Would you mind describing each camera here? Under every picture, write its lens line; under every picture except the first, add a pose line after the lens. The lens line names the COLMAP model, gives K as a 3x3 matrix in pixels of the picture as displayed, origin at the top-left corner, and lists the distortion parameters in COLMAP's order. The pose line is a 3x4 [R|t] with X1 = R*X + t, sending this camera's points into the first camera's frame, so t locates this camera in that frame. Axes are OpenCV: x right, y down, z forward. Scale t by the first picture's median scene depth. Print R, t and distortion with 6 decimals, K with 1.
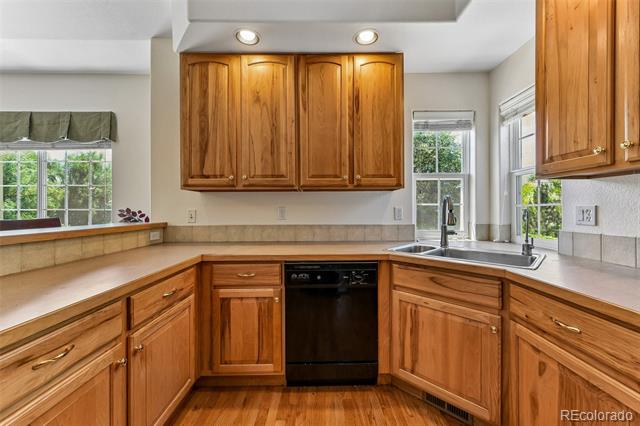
lens RADIAL K [[250.7, 0, 322.4], [0, 250.7, 209.9], [0, 0, 1]] dist [0.005779, -0.000808]
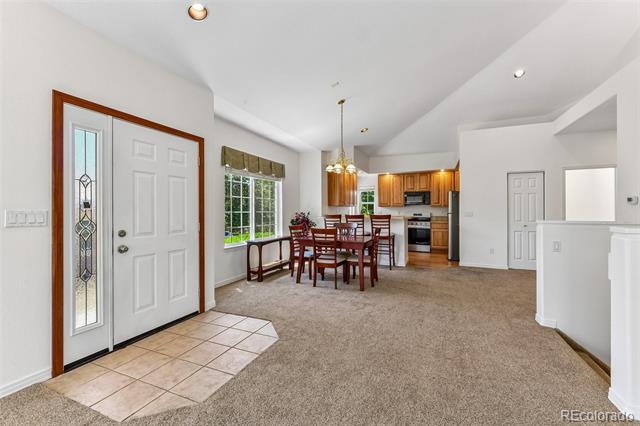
lens RADIAL K [[280.9, 0, 320.1], [0, 280.9, 211.8], [0, 0, 1]] dist [0.012367, -0.000466]
pose [[0.400444, 0.000661, 0.916321, -4.114550], [0.008024, 0.999959, -0.004228, 0.015015], [-0.916286, 0.009046, 0.400423, -0.280196]]
